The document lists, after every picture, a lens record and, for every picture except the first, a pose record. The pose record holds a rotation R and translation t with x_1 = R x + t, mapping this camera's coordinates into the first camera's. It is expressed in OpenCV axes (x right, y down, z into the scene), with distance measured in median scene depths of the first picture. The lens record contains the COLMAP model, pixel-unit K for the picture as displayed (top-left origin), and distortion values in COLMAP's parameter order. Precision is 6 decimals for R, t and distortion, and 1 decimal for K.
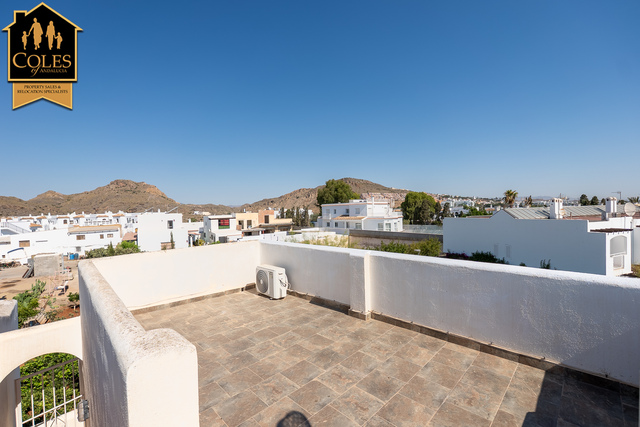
lens RADIAL K [[269.2, 0, 320.0], [0, 269.2, 213.5], [0, 0, 1]] dist [-0.001819, -0.000176]
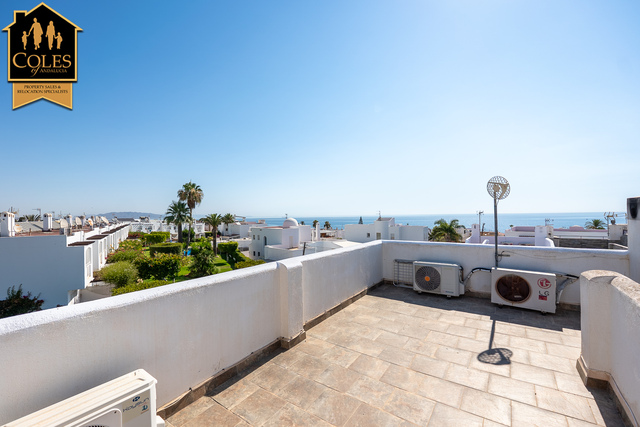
lens RADIAL K [[269.2, 0, 320.0], [0, 269.2, 213.5], [0, 0, 1]] dist [-0.001819, -0.000176]
pose [[-0.180351, 0.035522, 0.982961, -0.104246], [0.032908, 0.999006, -0.030064, 0.003736], [-0.983052, 0.026925, -0.181341, 0.163323]]
